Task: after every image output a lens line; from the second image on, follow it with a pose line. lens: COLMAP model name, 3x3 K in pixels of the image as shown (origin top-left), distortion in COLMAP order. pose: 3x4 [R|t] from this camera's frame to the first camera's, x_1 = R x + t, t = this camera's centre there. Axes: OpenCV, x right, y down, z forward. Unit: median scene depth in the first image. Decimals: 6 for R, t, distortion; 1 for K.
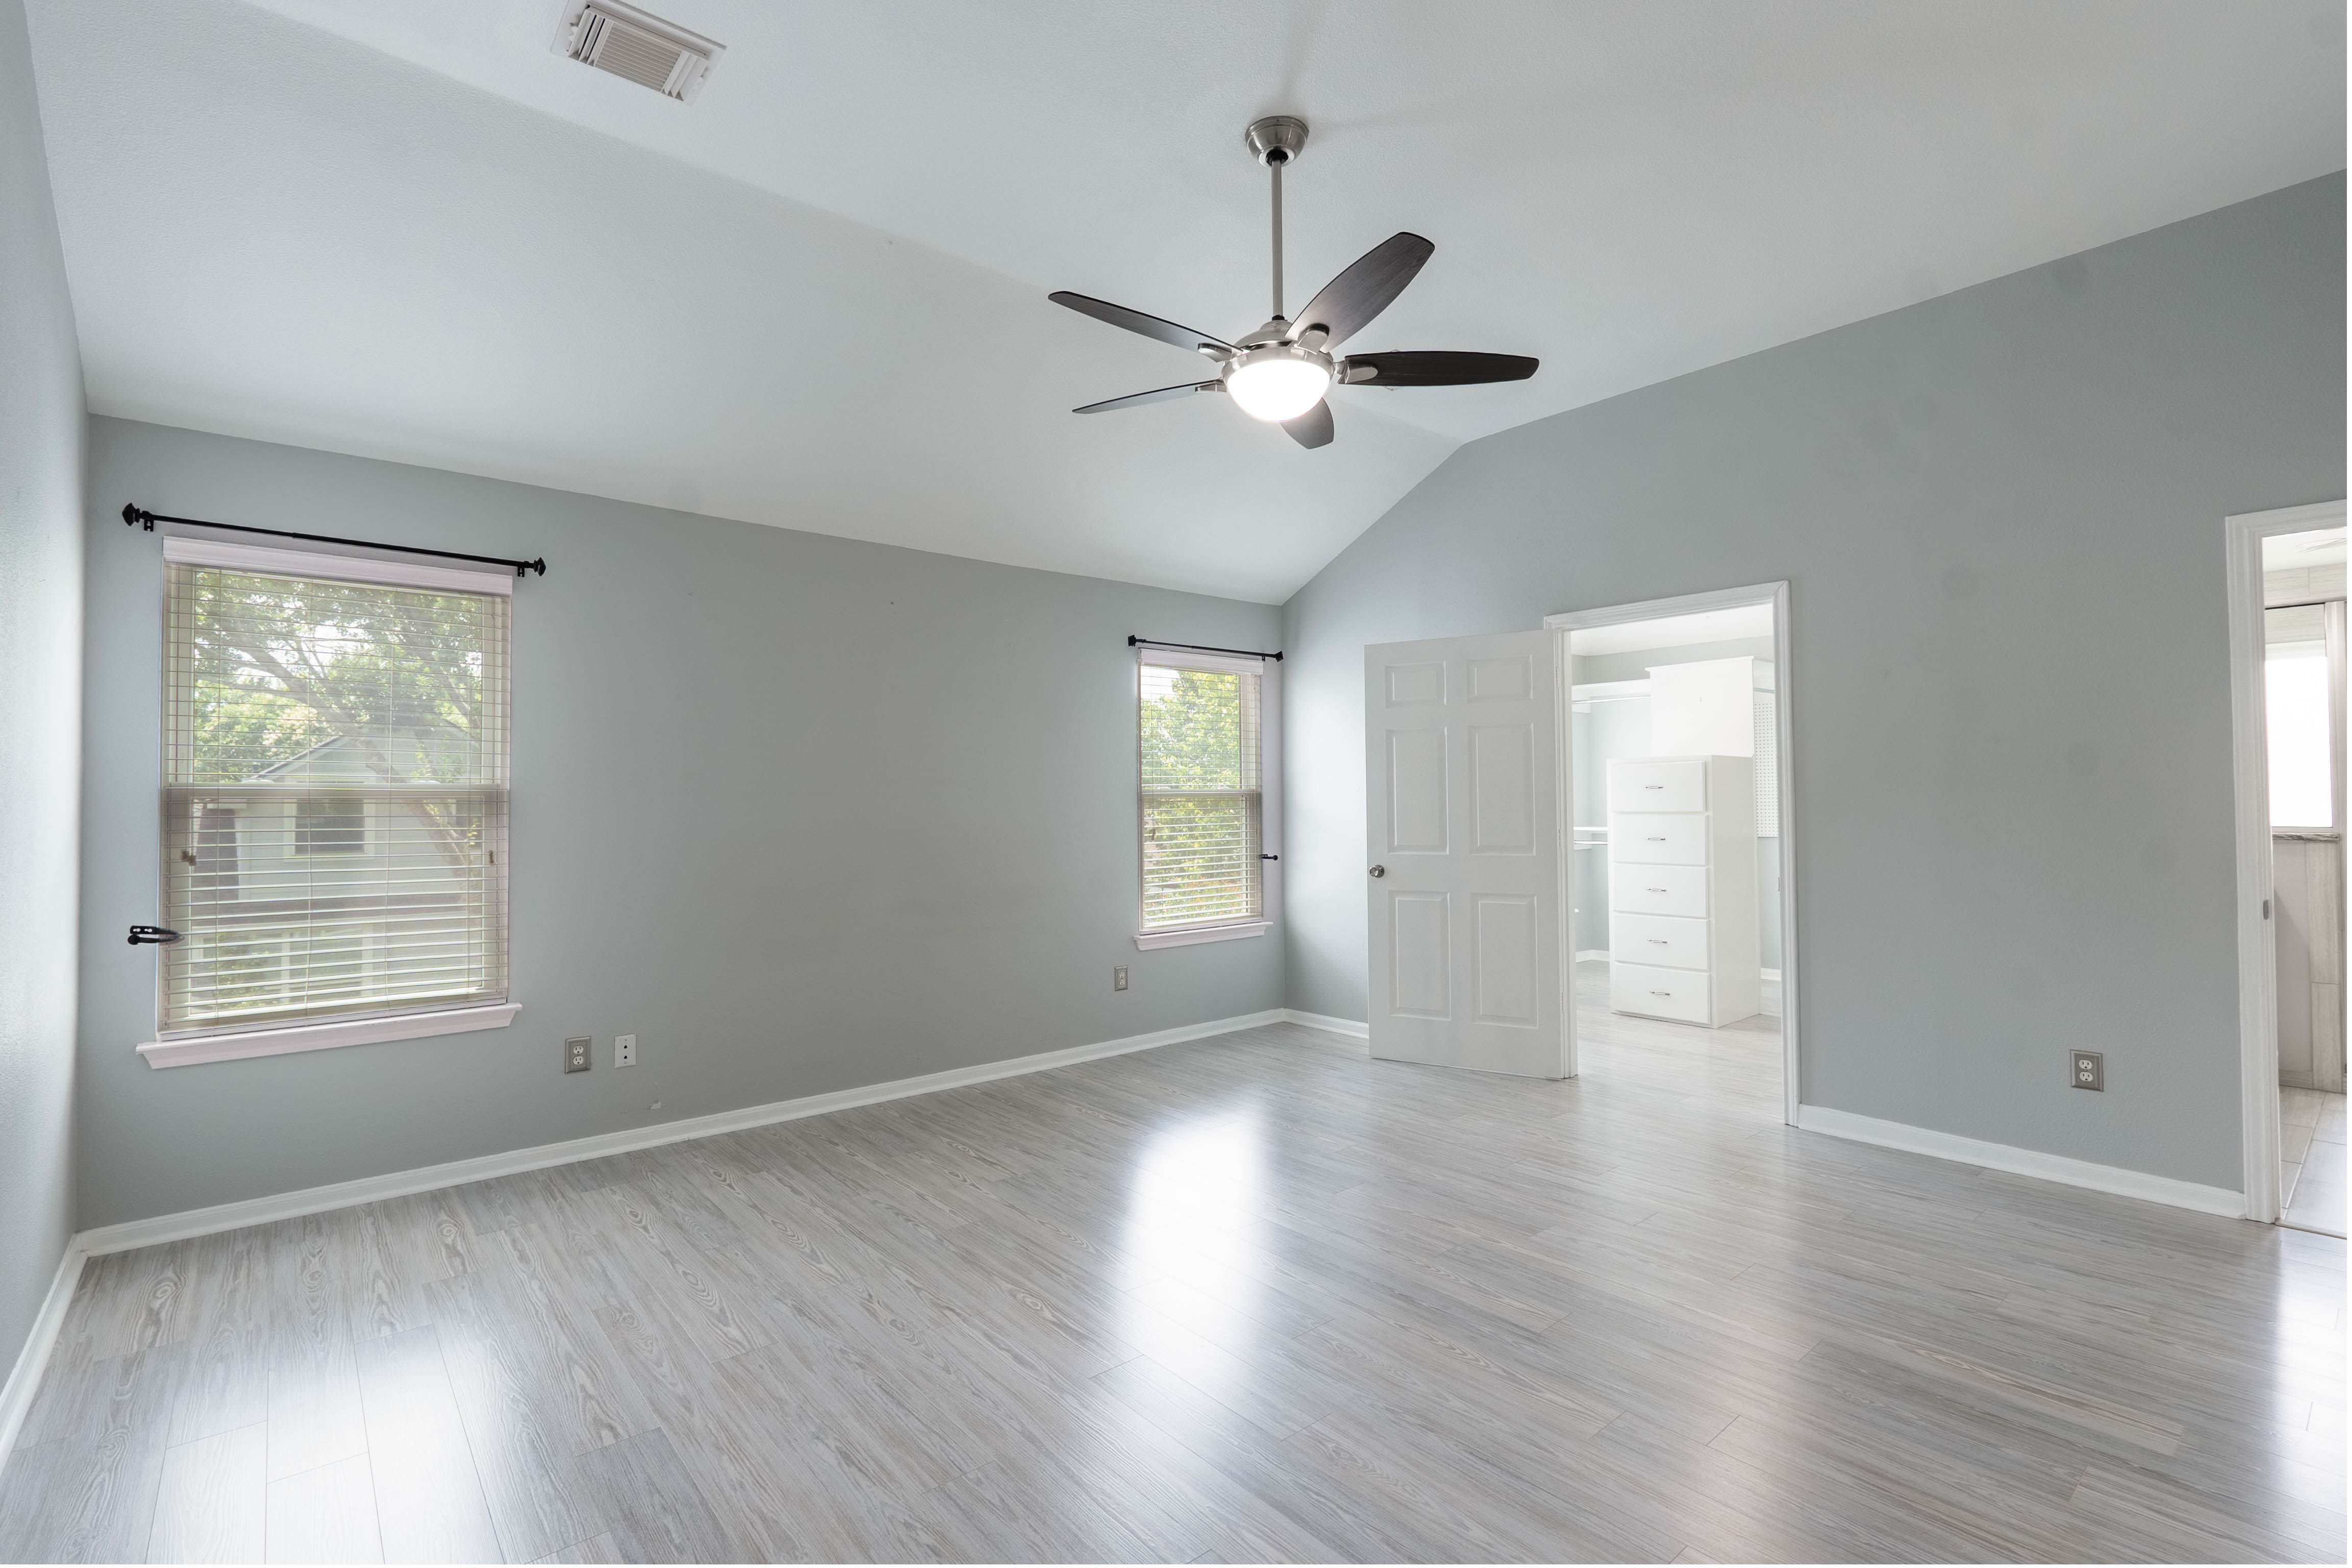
lens RADIAL K [[1076.1, 0, 1167.3], [0, 1076.1, 781.5], [0, 0, 1]] dist [-0.005351, -0.000154]
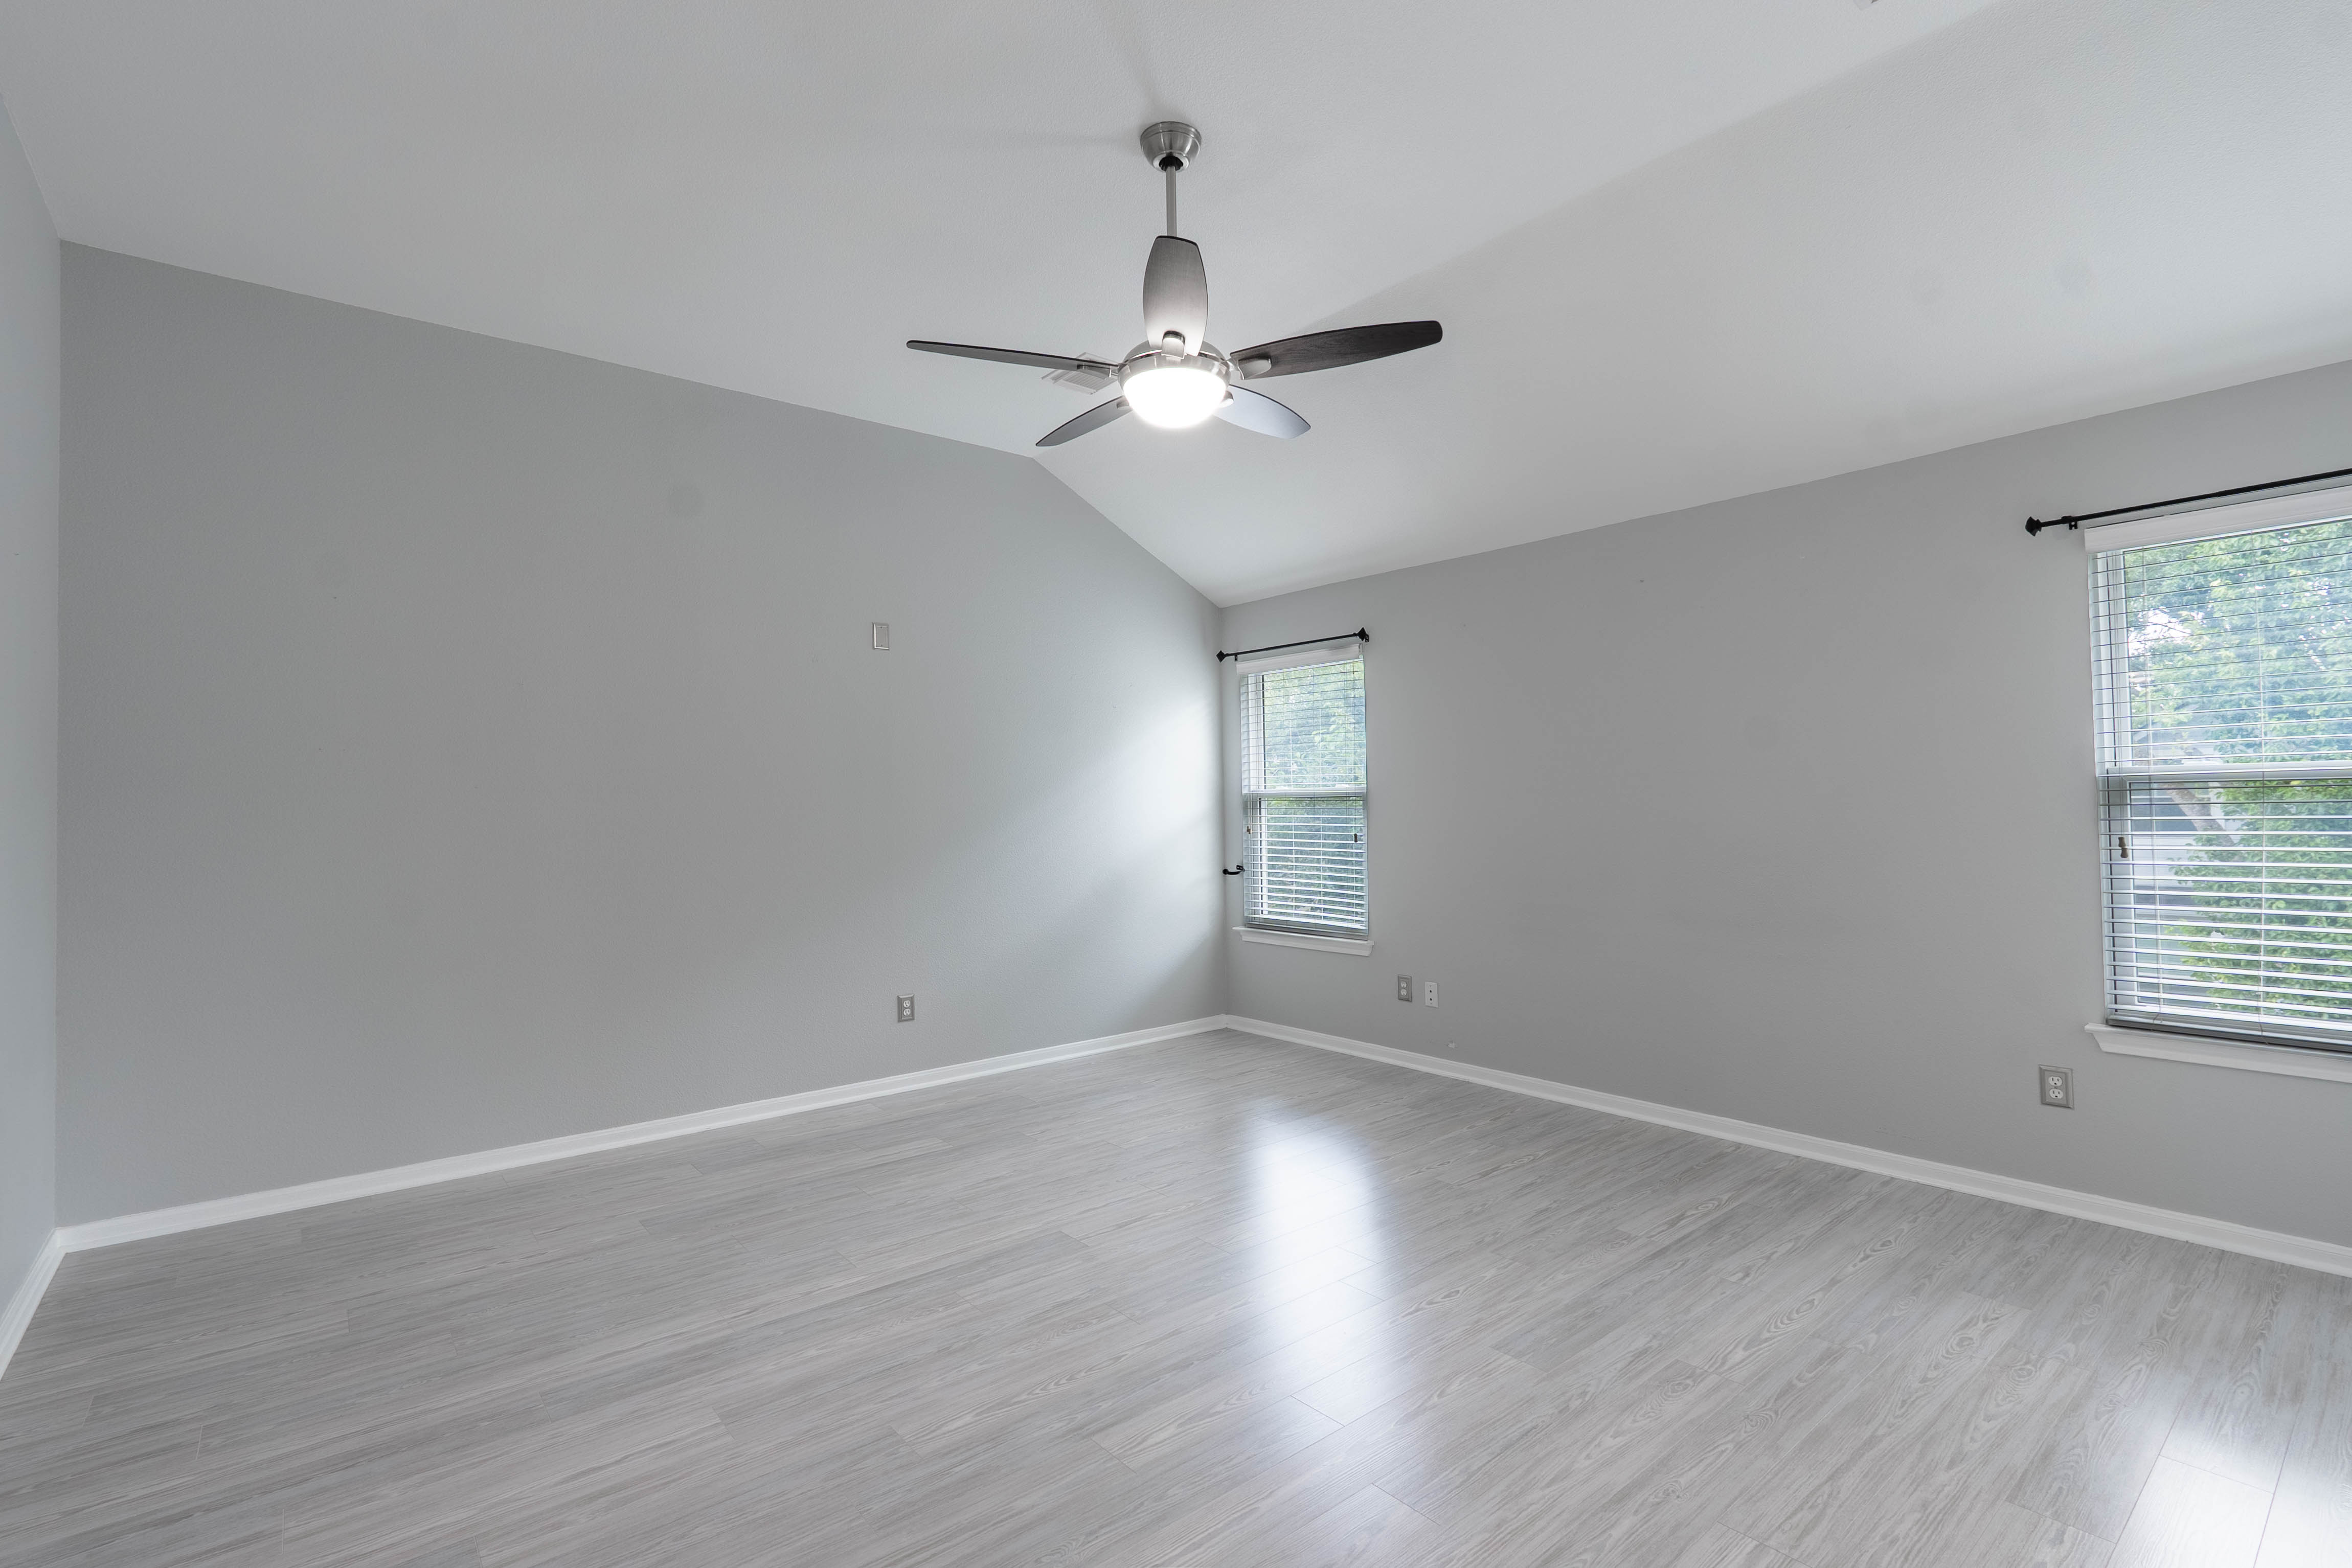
lens RADIAL K [[1060.8, 0, 1145.2], [0, 1060.8, 786.4], [0, 0, 1]] dist [-0.007408, 0.000027]
pose [[-0.024311, -0.008591, -0.999668, 0.810567], [0.032534, 0.999427, -0.009381, 0.004569], [0.999175, -0.032751, -0.024017, 0.736975]]
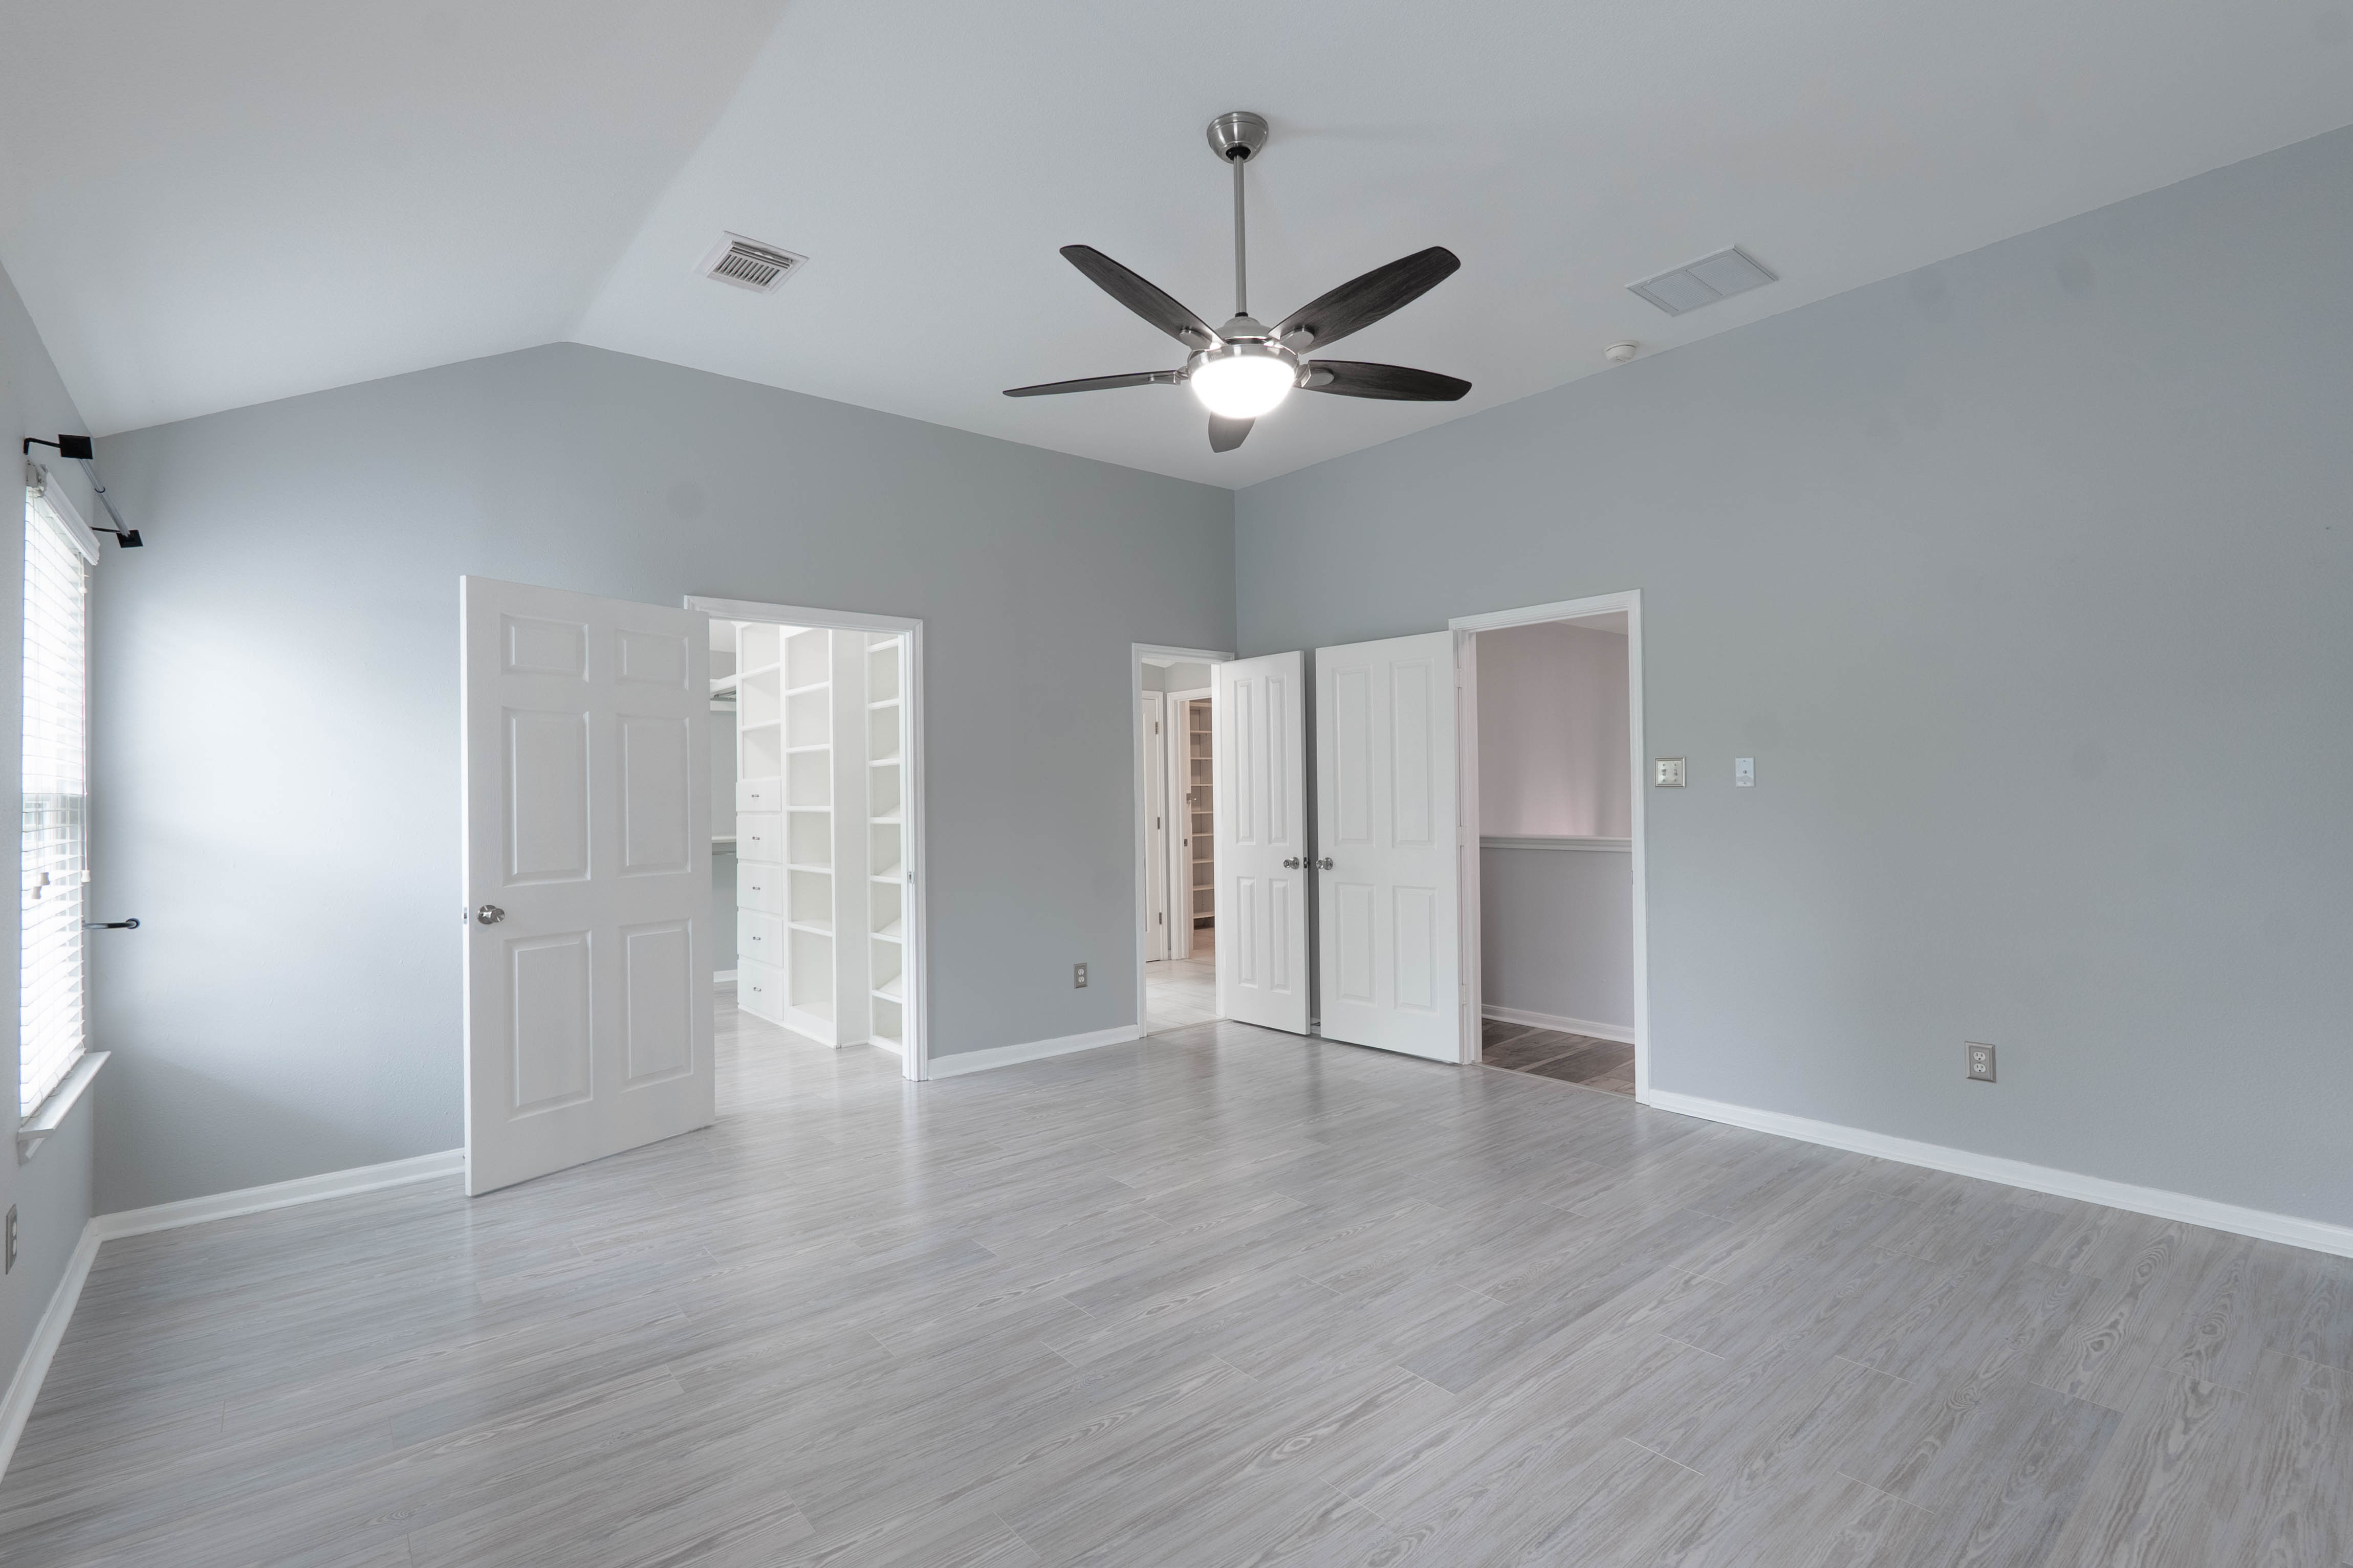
lens RADIAL K [[1076.4, 0, 1167.8], [0, 1076.4, 781.5], [0, 0, 1]] dist [-0.005351, -0.000154]
pose [[0.000128, 0.022707, 0.999742, -0.664216], [-0.004197, 0.999733, -0.022706, 0.019177], [-0.999991, -0.004193, 0.000224, 0.799791]]
